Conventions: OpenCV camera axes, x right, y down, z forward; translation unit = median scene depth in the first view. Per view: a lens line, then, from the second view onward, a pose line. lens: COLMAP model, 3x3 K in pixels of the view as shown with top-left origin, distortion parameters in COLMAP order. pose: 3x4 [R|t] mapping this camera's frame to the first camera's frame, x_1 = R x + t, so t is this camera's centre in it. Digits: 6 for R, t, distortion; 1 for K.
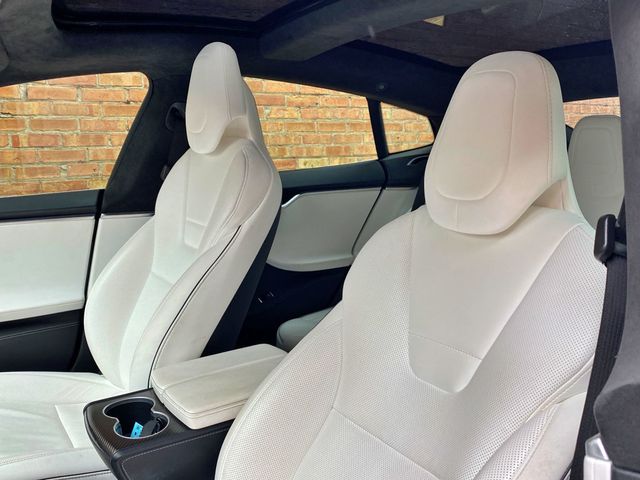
lens RADIAL K [[595.7, 0, 333.1], [0, 595.7, 247.6], [0, 0, 1]] dist [0.016098, 0.000000]
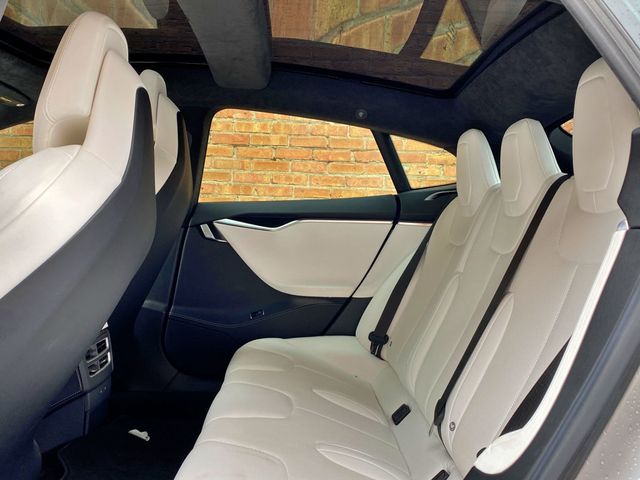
lens RADIAL K [[595.7, 0, 316.7], [0, 595.7, 238.4], [0, 0, 1]] dist [0.016098, 0.000000]
pose [[0.857962, 0.046742, -0.511583, 0.327185], [-0.129288, 0.983445, -0.126971, 0.044767], [0.497178, 0.175077, 0.849801, 0.085274]]
